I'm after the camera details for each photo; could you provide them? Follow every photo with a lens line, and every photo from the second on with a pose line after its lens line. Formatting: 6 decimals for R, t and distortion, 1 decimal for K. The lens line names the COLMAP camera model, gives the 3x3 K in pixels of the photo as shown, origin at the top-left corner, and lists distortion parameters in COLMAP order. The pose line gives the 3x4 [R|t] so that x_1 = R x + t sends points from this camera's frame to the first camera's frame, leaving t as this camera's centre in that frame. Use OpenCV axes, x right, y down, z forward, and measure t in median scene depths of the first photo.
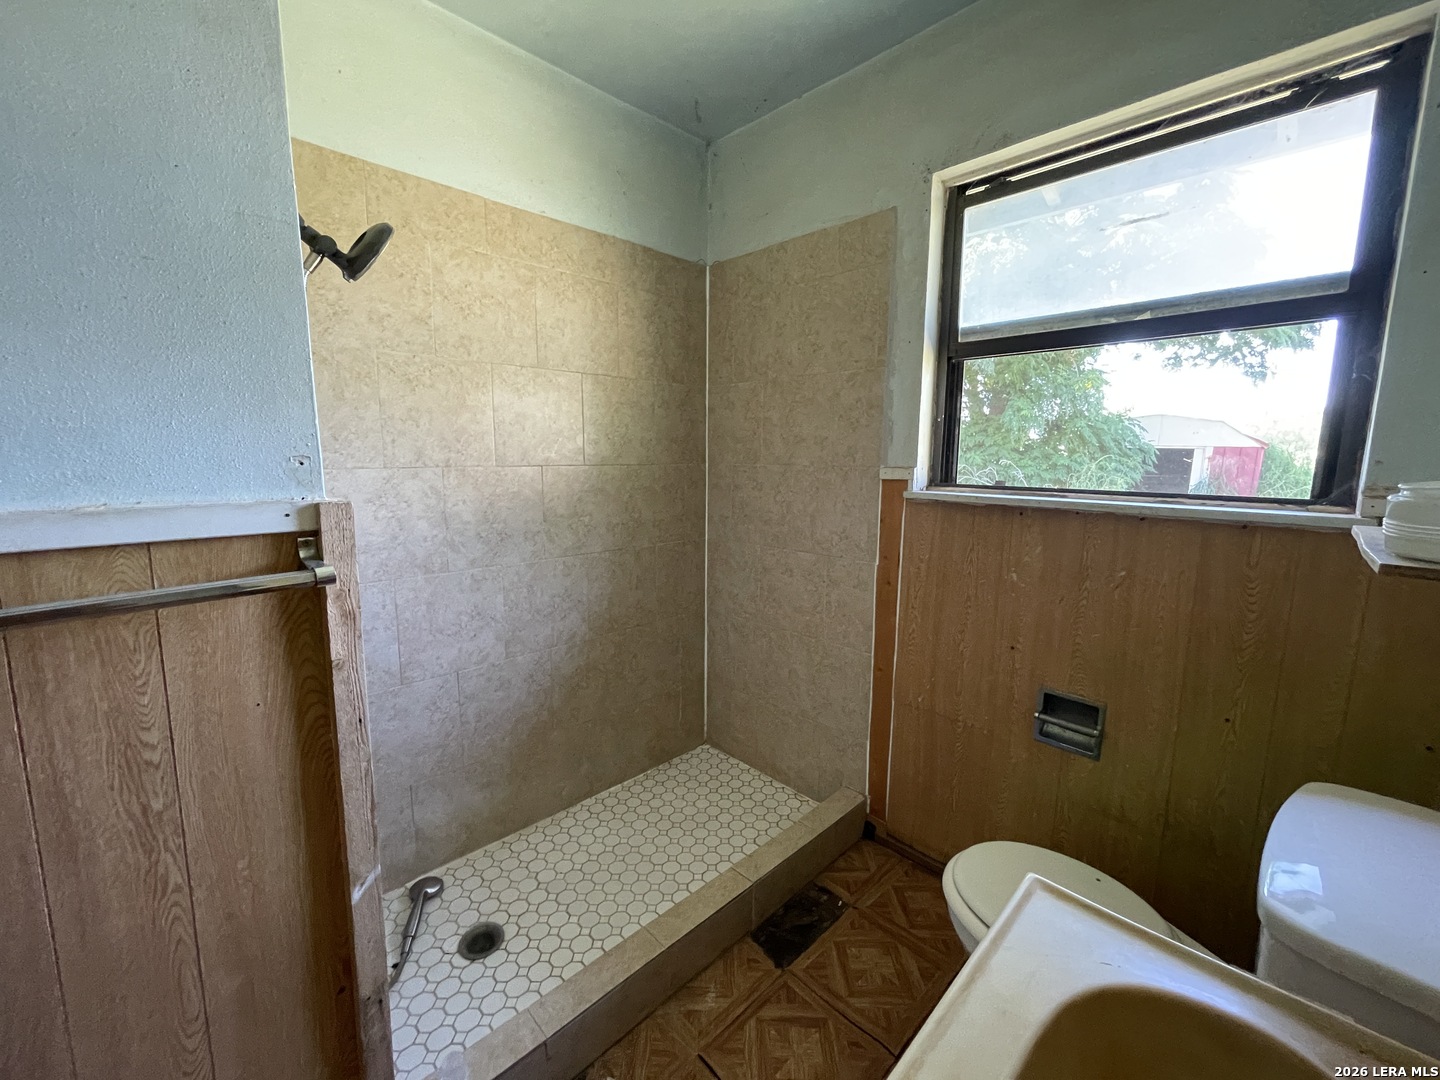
lens RADIAL K [[581.0, 0, 716.8], [0, 581.0, 535.7], [0, 0, 1]] dist [-0.003518, -0.001700]
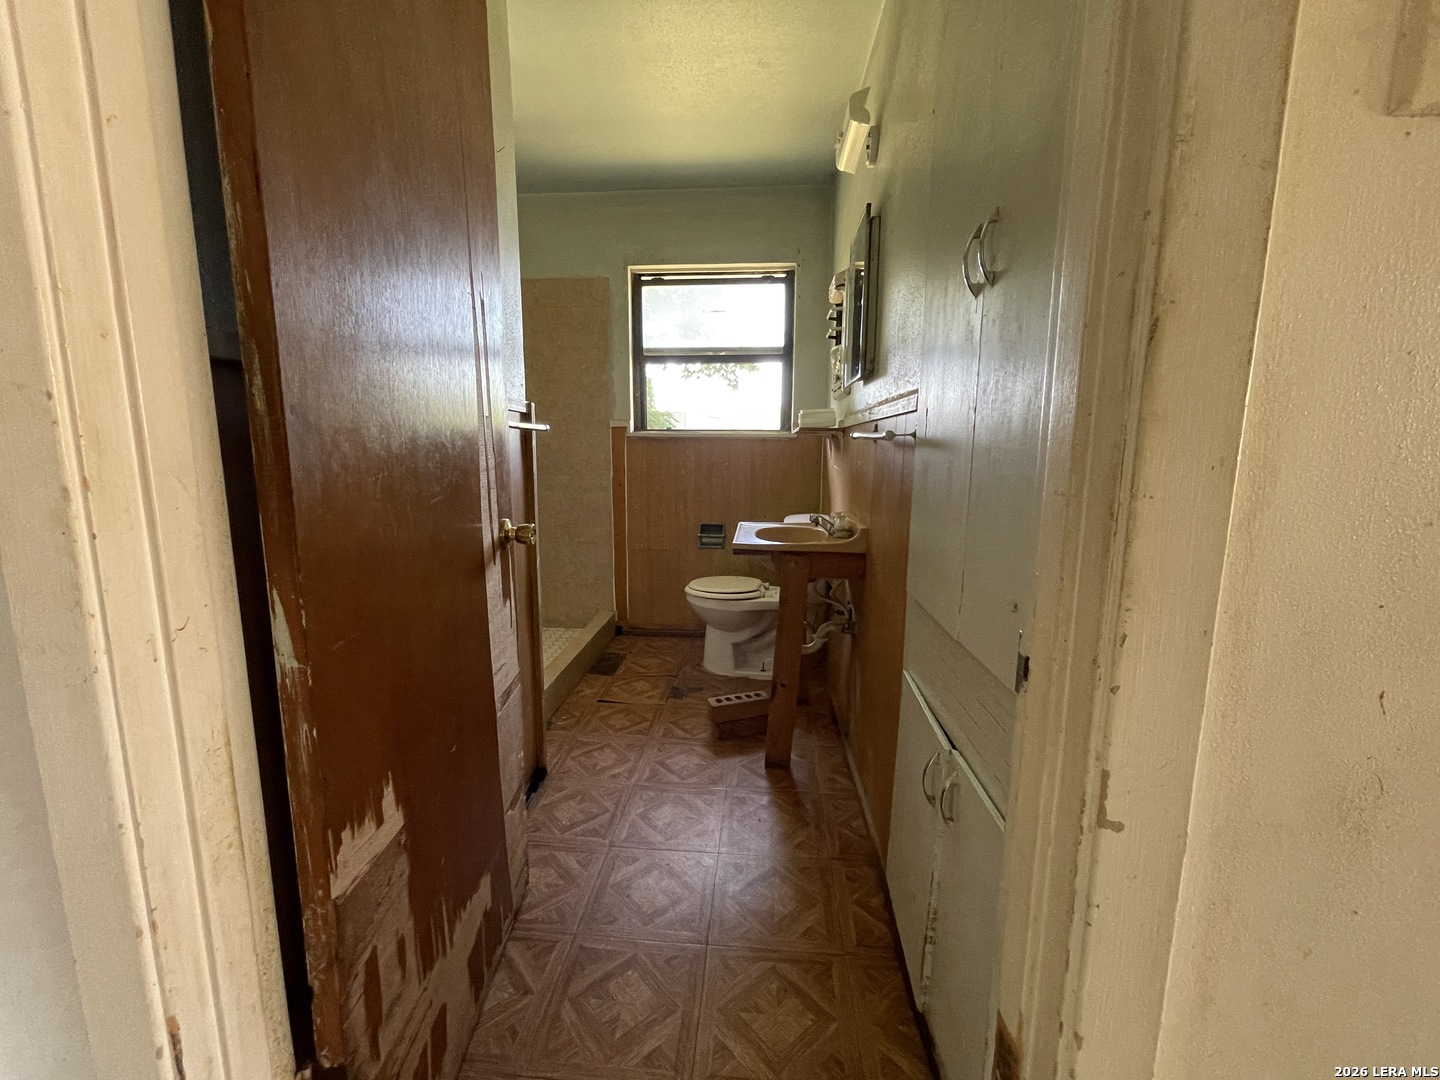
lens RADIAL K [[581.0, 0, 718.5], [0, 581.0, 533.0], [0, 0, 1]] dist [-0.003518, -0.001700]
pose [[0.749095, -0.098491, 0.655100, -0.709080], [0.093925, 0.994687, 0.042143, 0.193684], [-0.655770, 0.029961, 0.754366, -0.590938]]
